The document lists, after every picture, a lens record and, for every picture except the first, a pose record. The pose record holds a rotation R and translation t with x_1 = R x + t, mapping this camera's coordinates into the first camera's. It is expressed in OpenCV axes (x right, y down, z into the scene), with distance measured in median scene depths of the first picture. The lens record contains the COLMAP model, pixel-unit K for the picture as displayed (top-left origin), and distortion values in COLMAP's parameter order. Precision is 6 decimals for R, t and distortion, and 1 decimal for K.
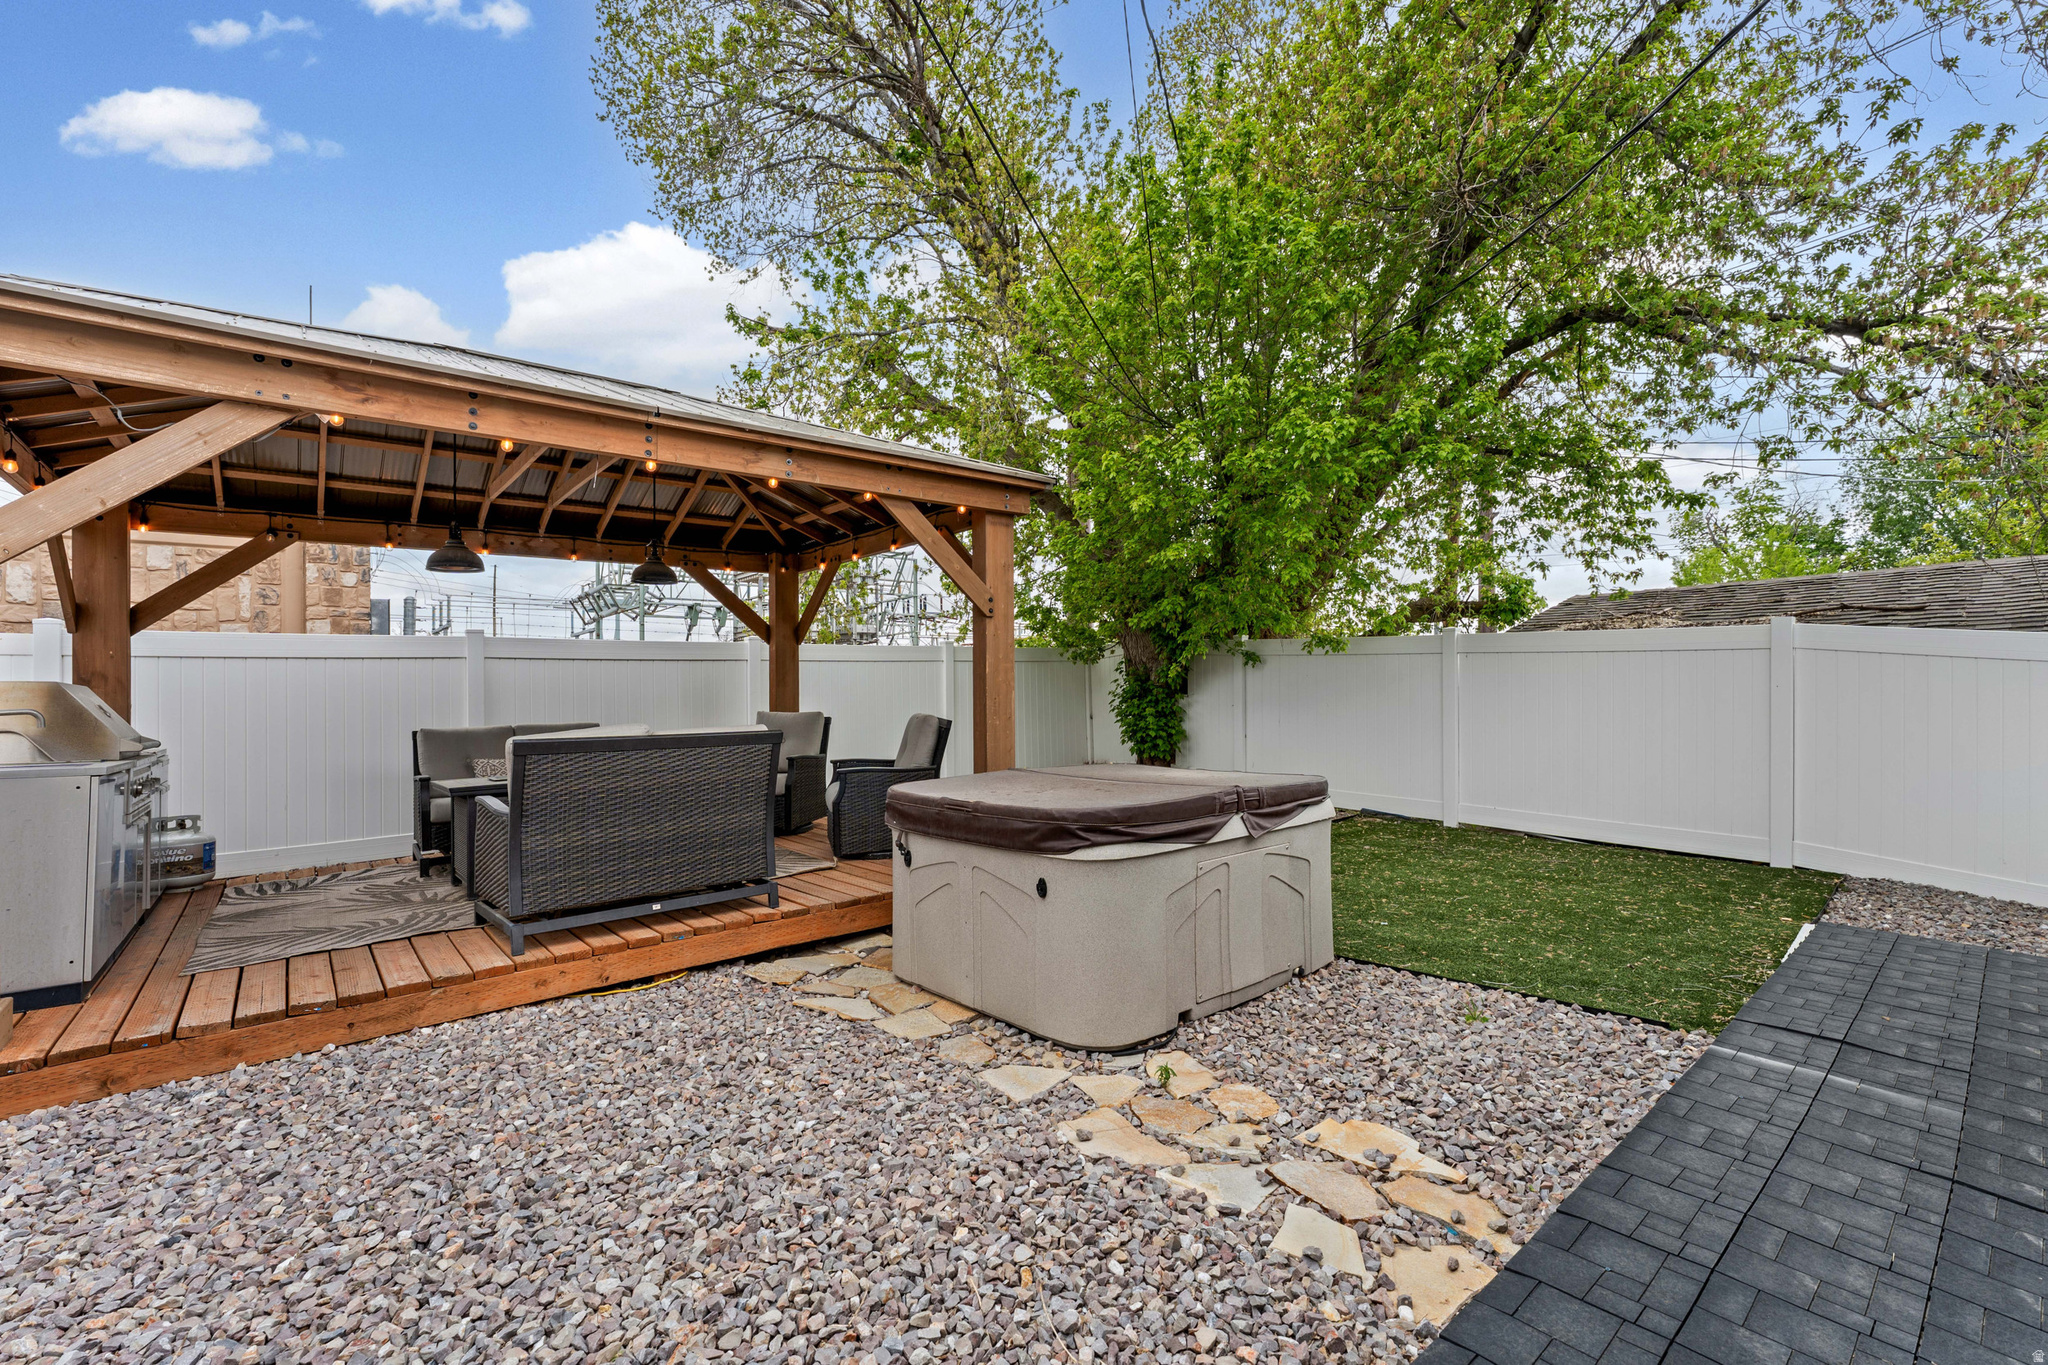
lens RADIAL K [[866.0, 0, 992.7], [0, 866.0, 681.0], [0, 0, 1]] dist [0.001005, 0.000038]
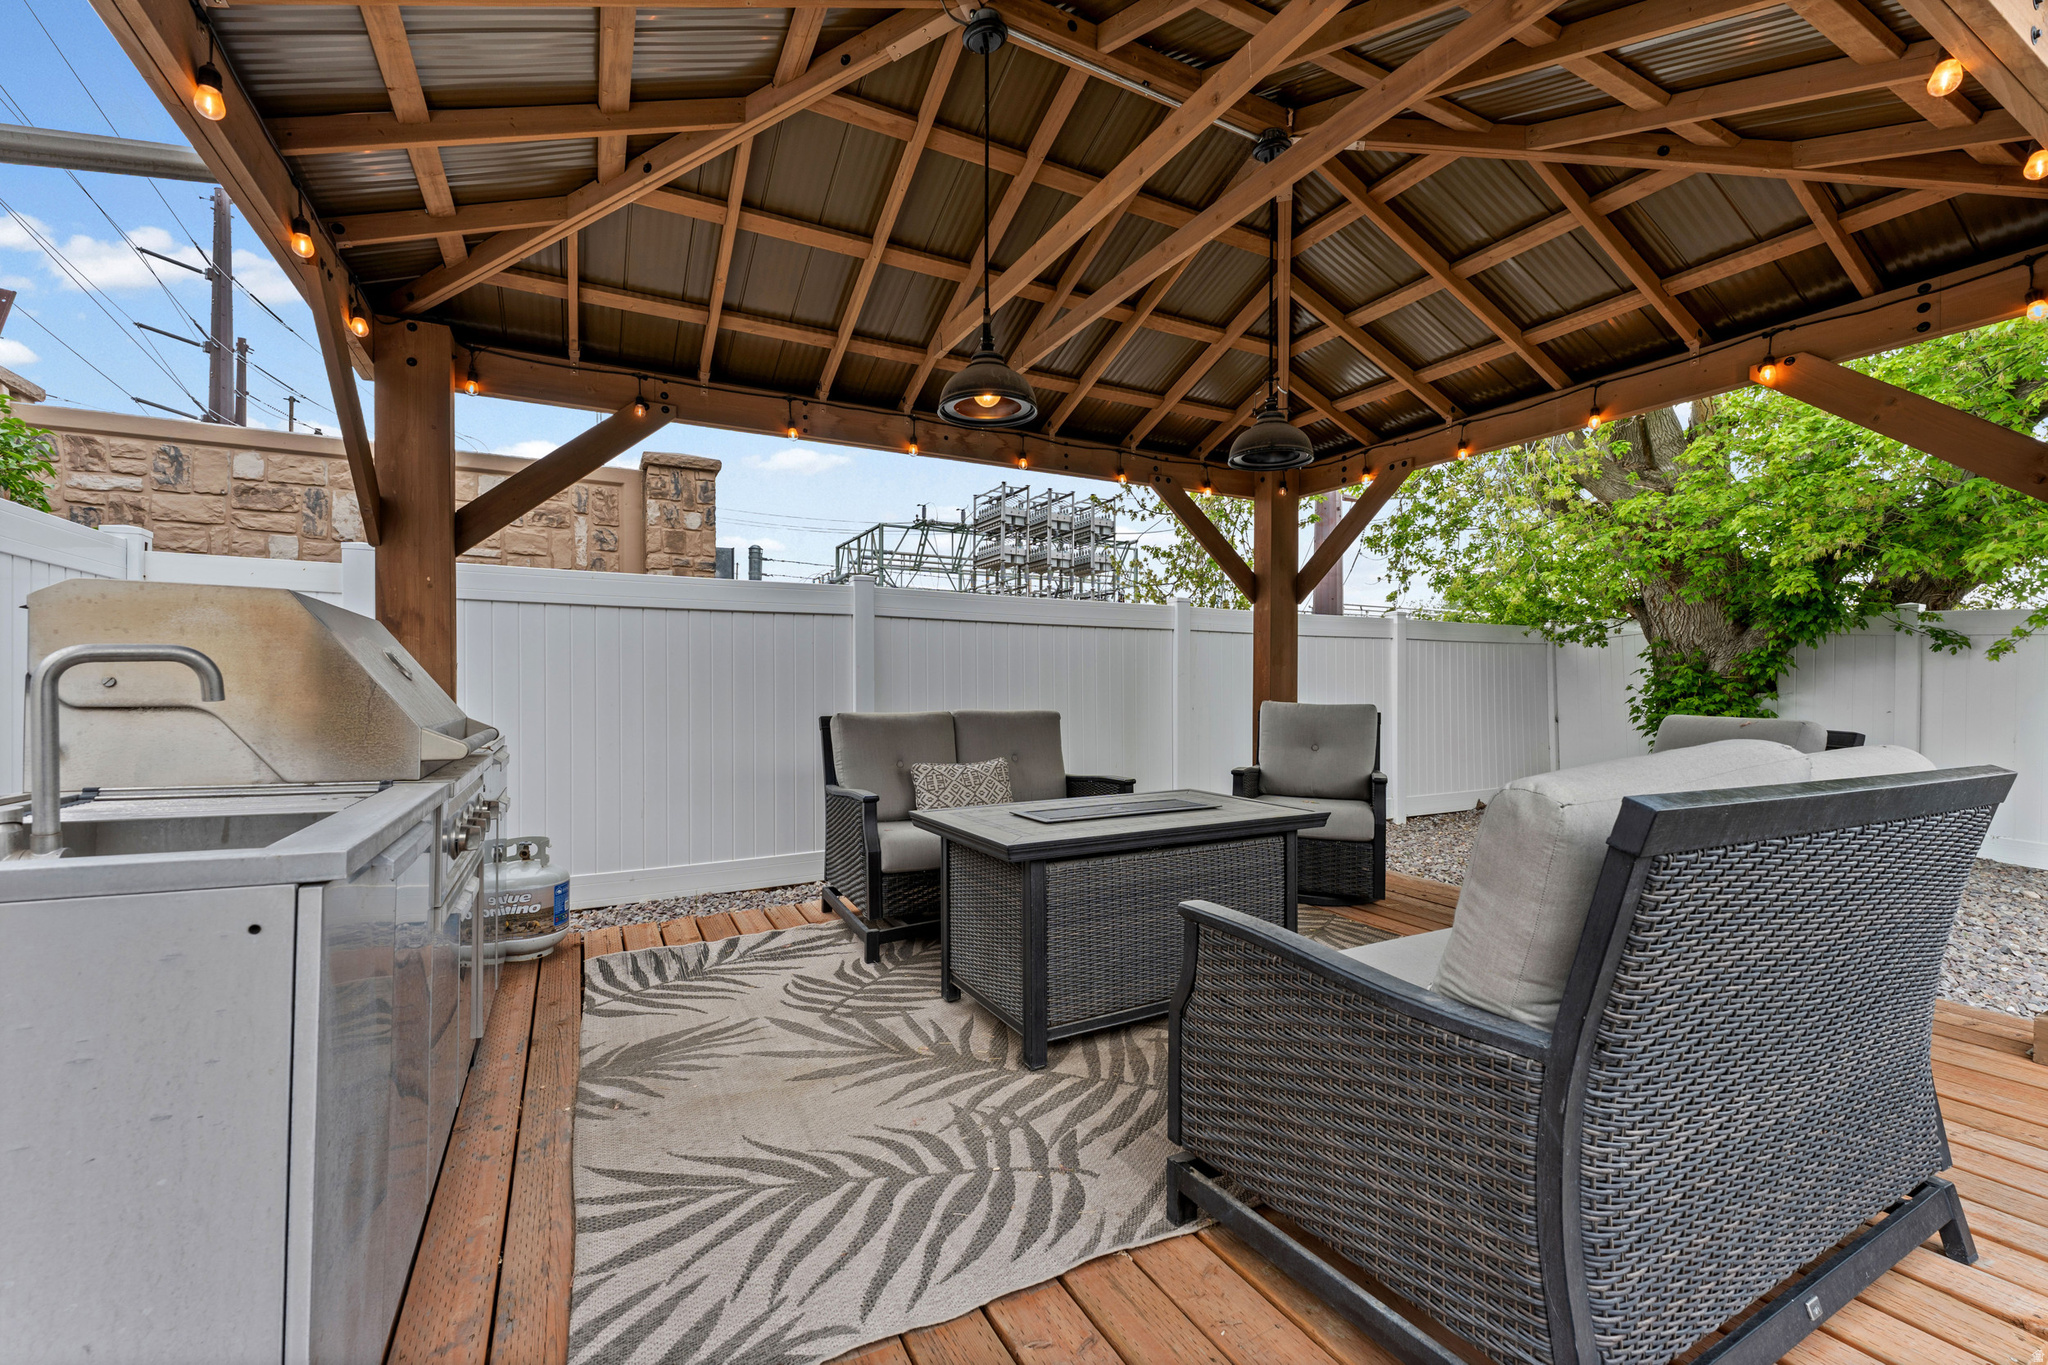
lens RADIAL K [[832.6, 0, 1023.0], [0, 832.6, 703.8], [0, 0, 1]] dist [-0.002197, -0.000740]
pose [[0.980693, 0.029676, -0.193287, -0.449371], [-0.022045, 0.998895, 0.041515, 0.021144], [0.194305, -0.036453, 0.980264, 0.462979]]
